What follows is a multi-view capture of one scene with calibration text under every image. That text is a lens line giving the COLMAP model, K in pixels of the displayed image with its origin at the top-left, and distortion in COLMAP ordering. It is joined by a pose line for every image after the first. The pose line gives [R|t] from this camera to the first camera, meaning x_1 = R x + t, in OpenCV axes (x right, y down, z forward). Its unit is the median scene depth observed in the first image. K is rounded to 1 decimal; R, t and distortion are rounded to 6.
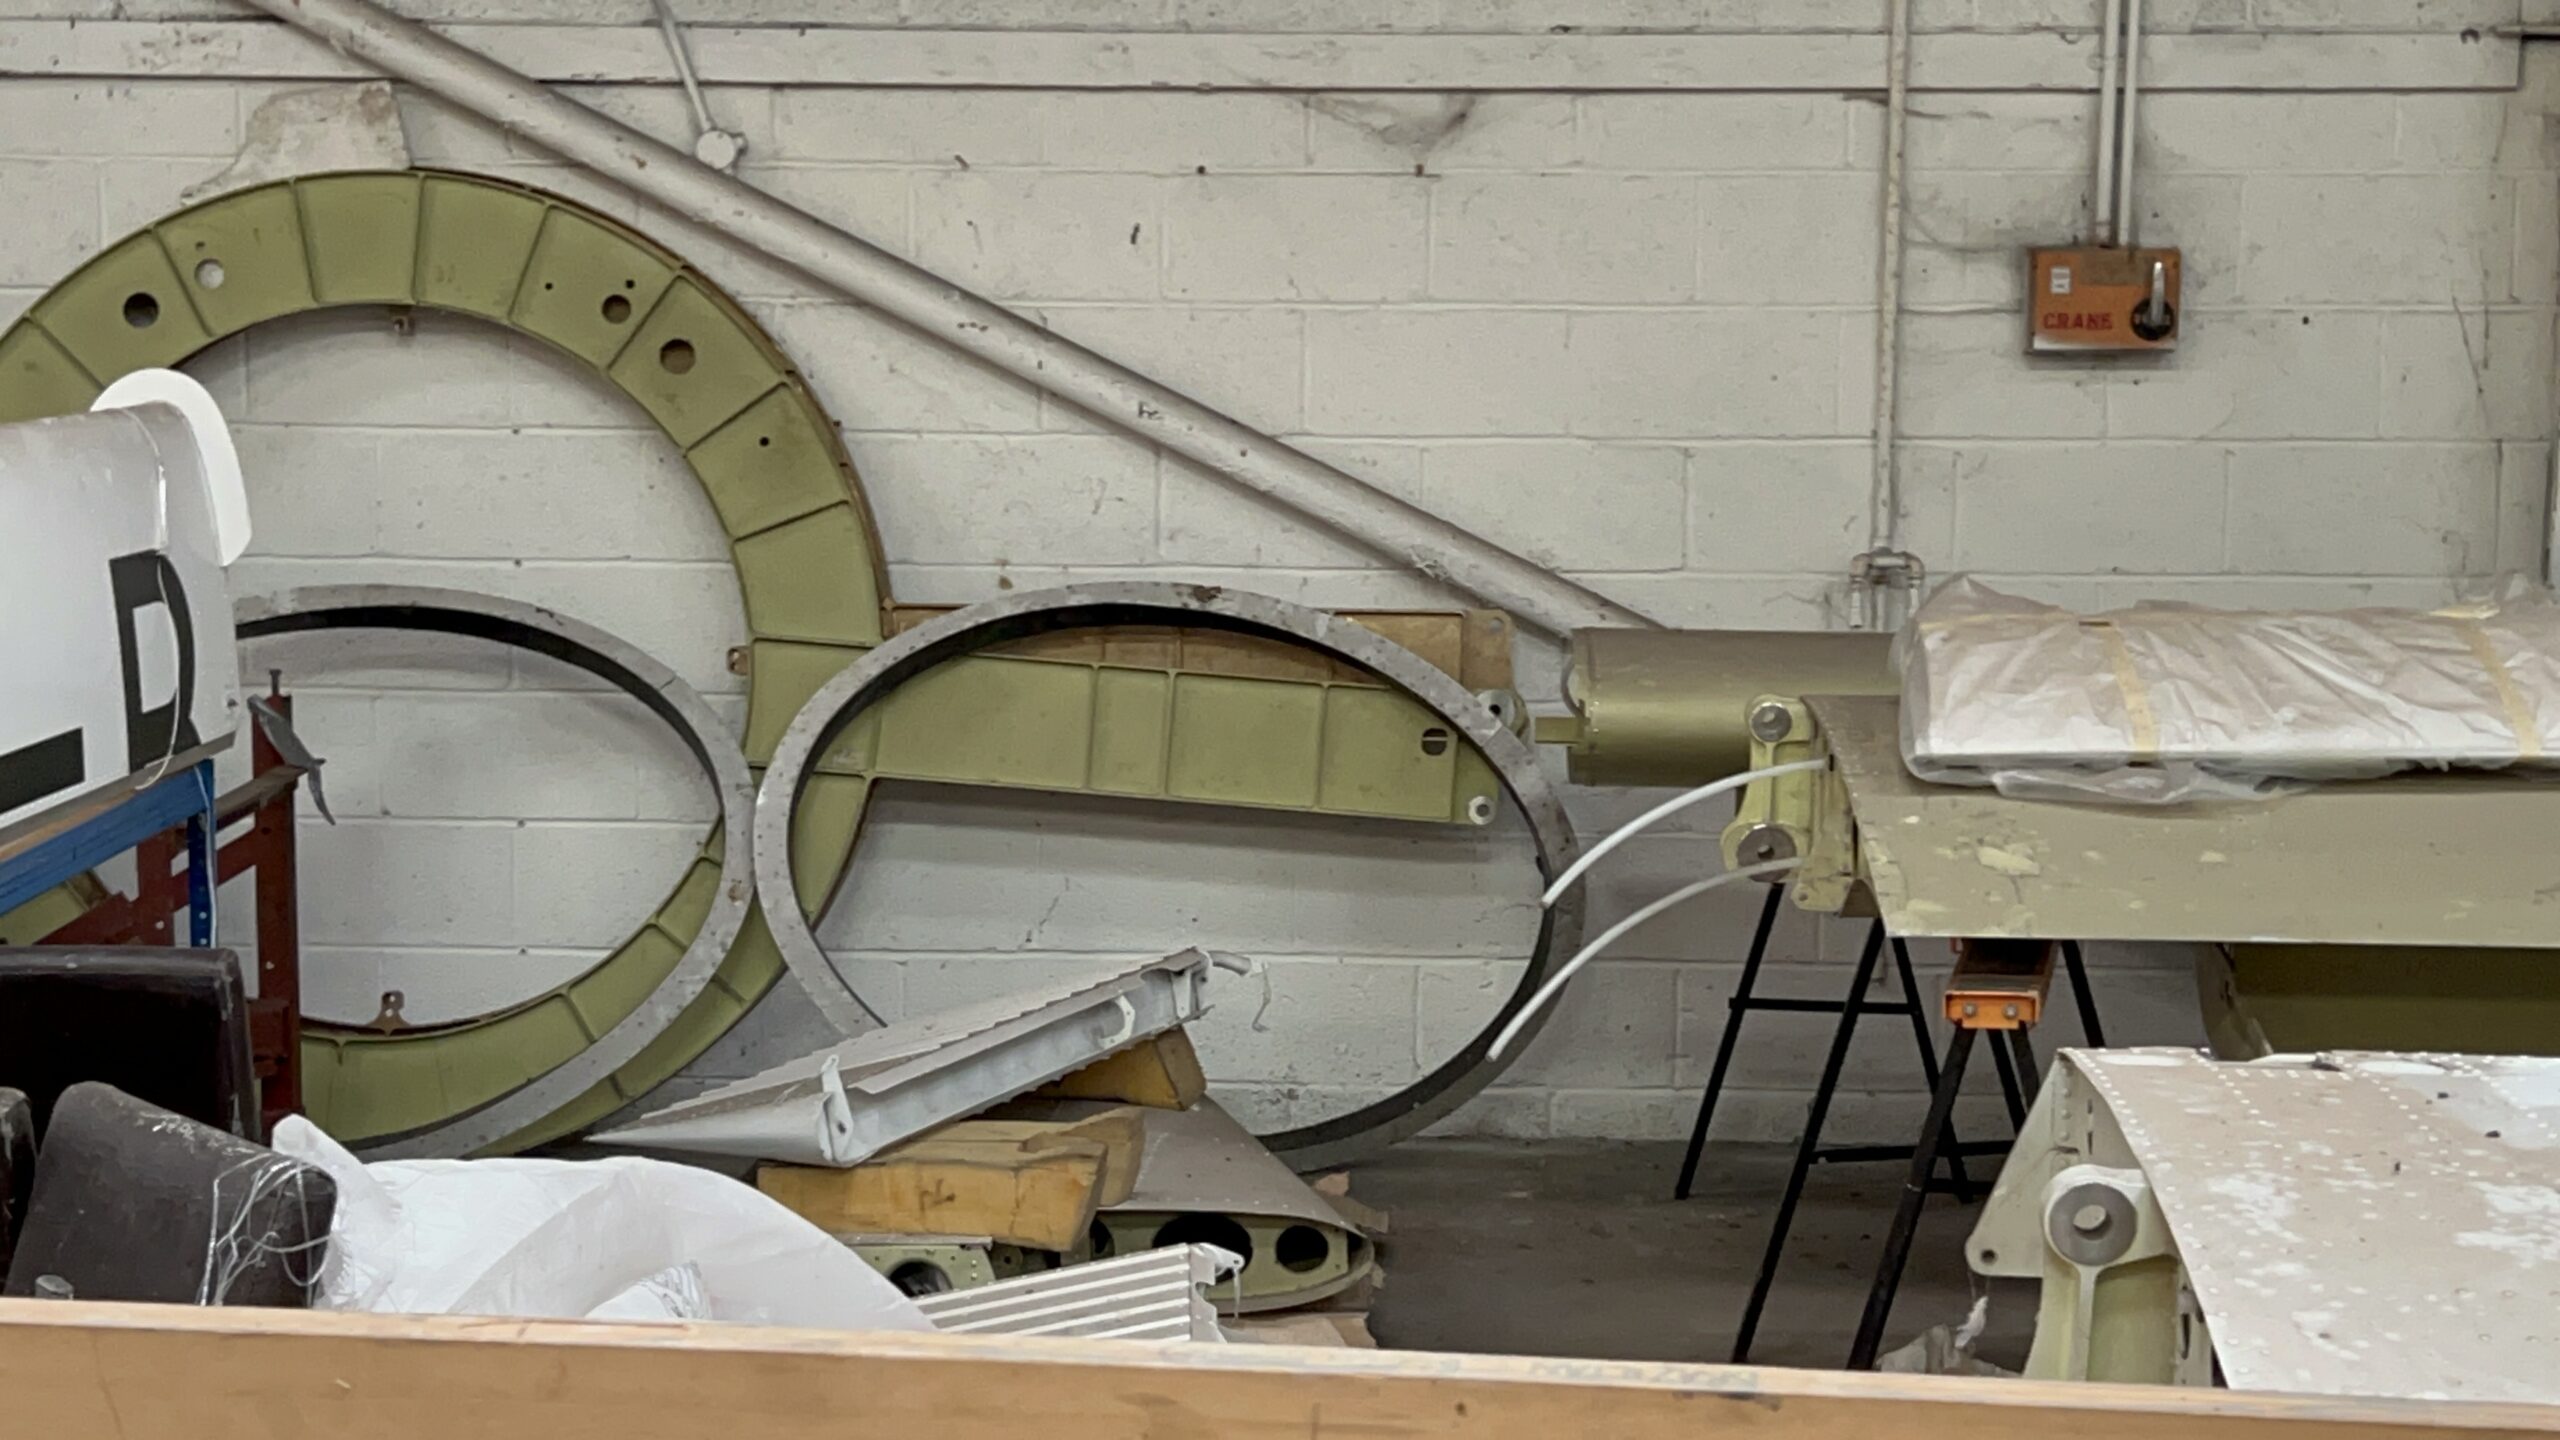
lens RADIAL K [[4093.3, 0, 1280.0], [0, 4093.3, 720.0], [0, 0, 1]] dist [0.210078, -0.910726]
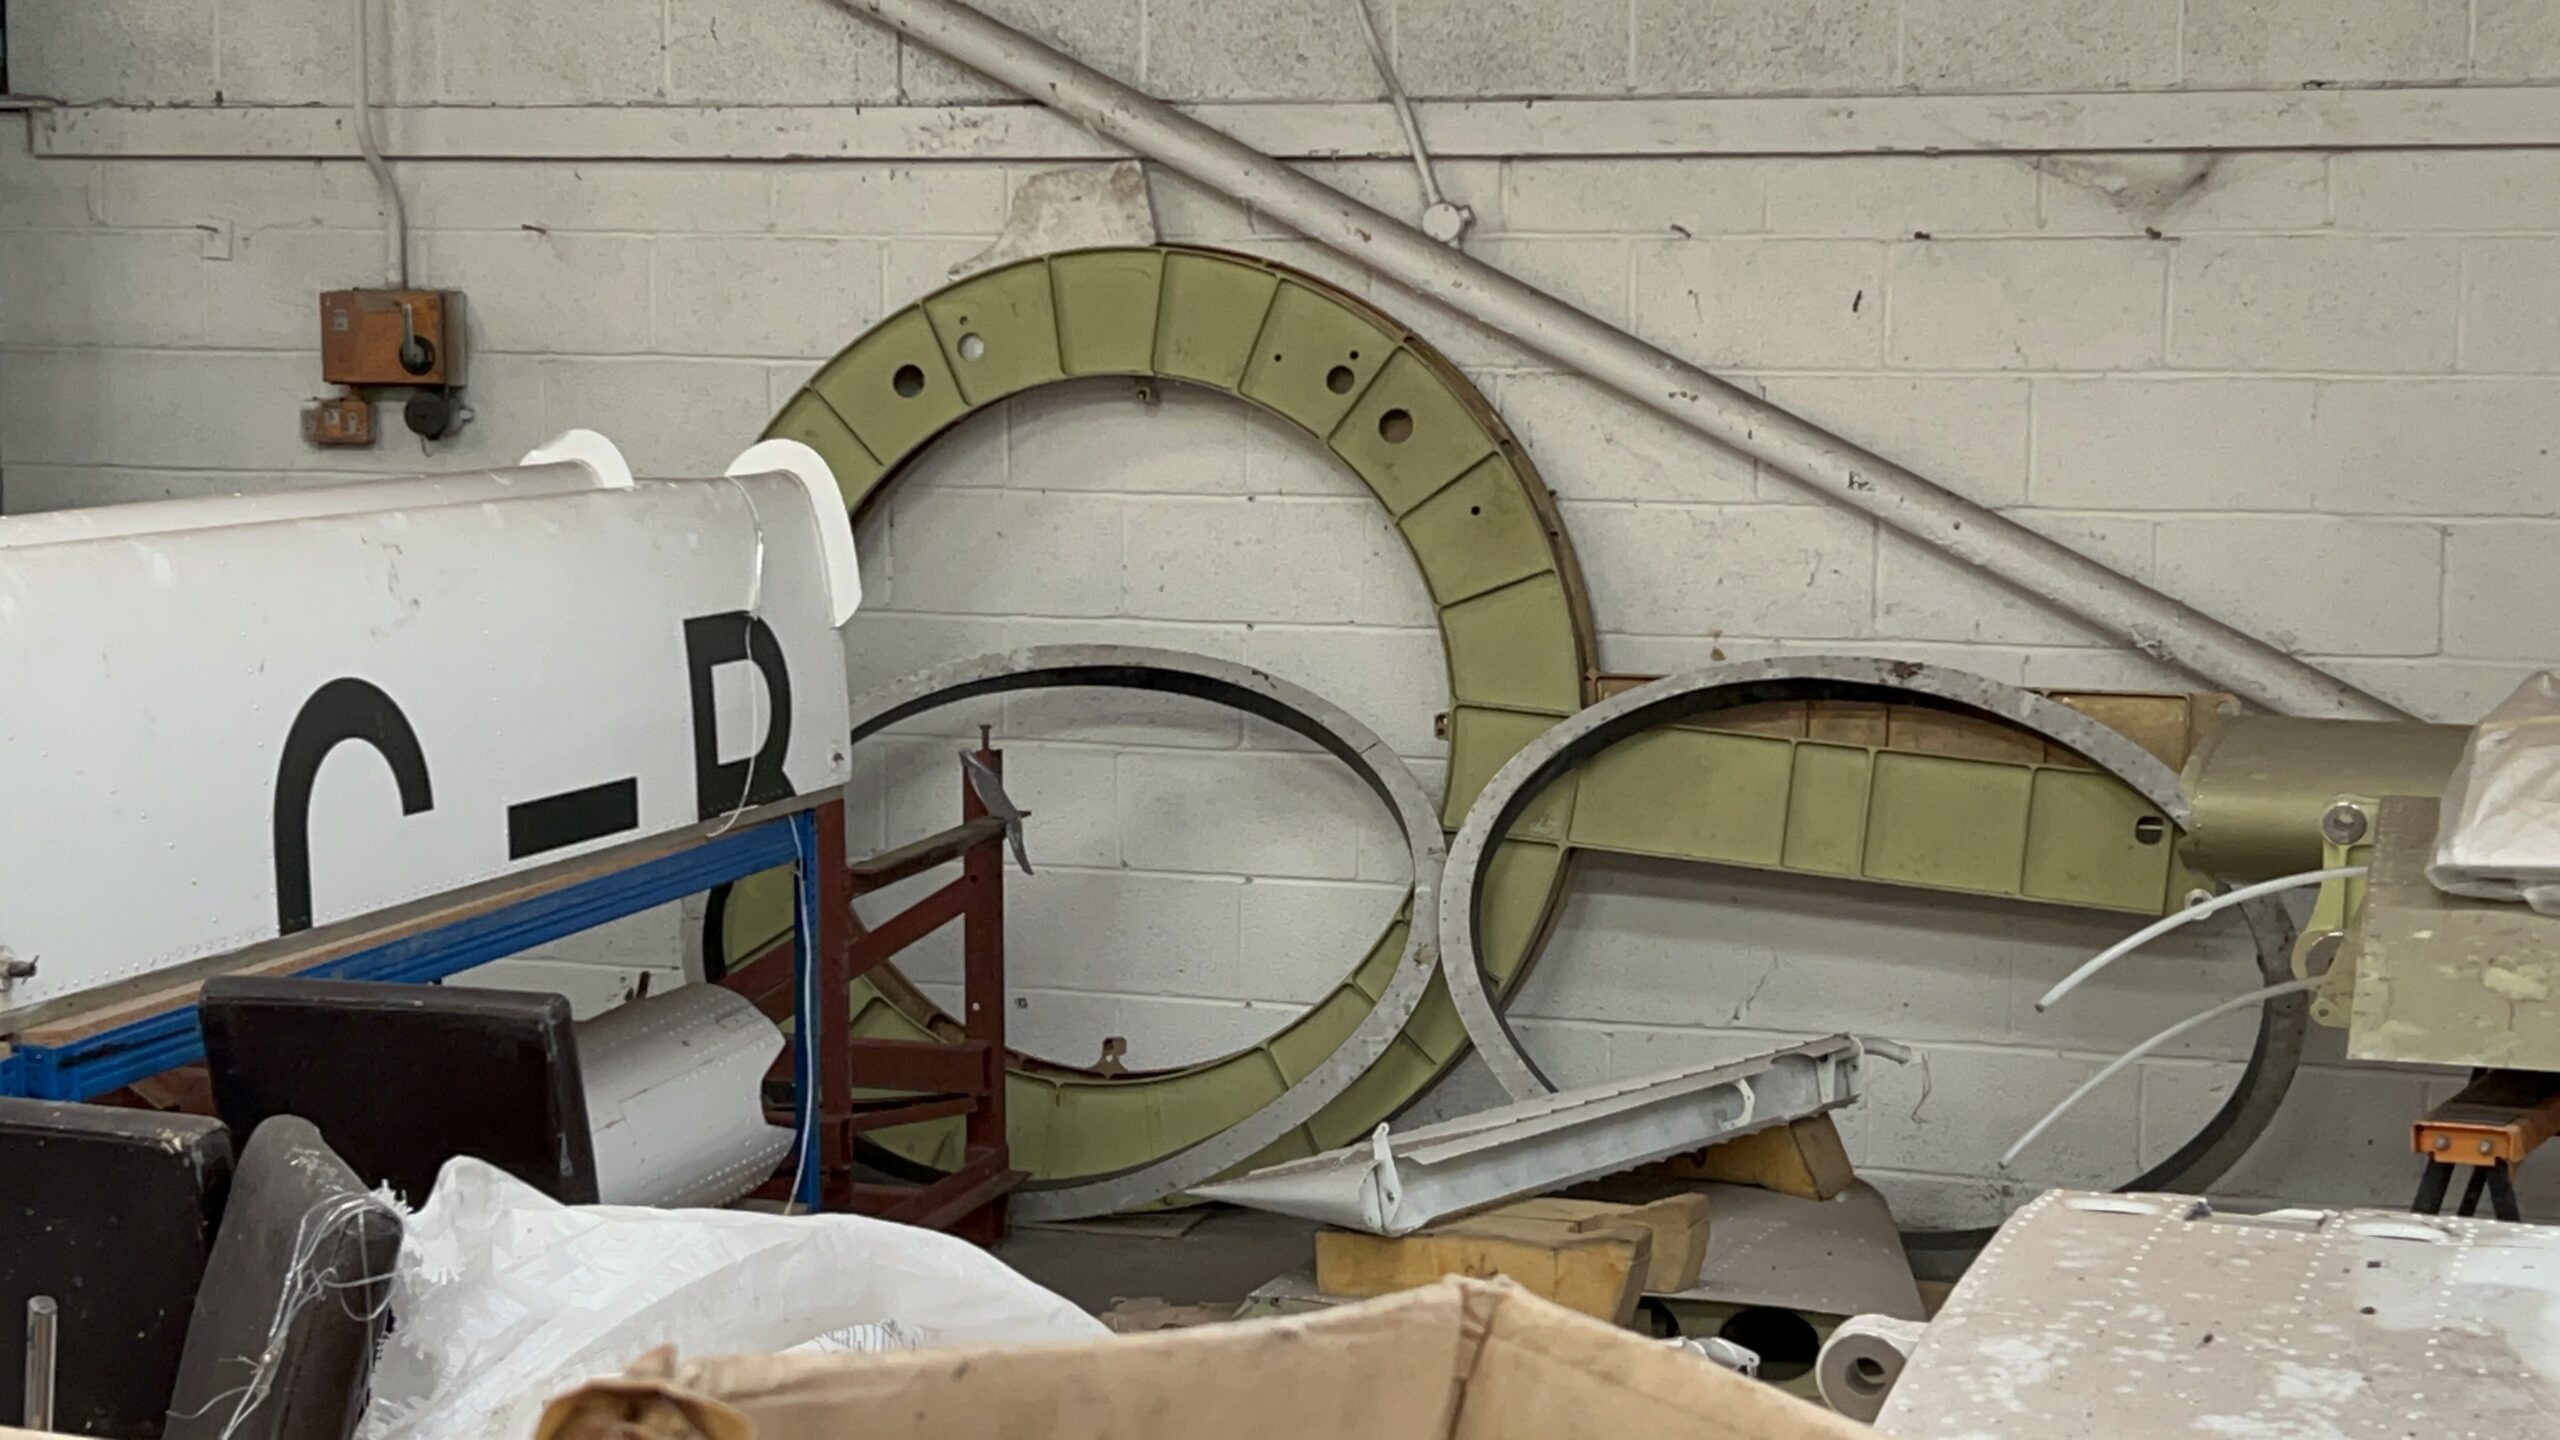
lens RADIAL K [[4093.3, 0, 1280.0], [0, 4093.3, 720.0], [0, 0, 1]] dist [0.210078, -0.910726]
pose [[0.961335, 0.025565, -0.274193, 0.105448], [-0.029481, 0.999514, -0.010172, -0.004615], [0.273799, 0.017862, 0.961621, 0.019904]]
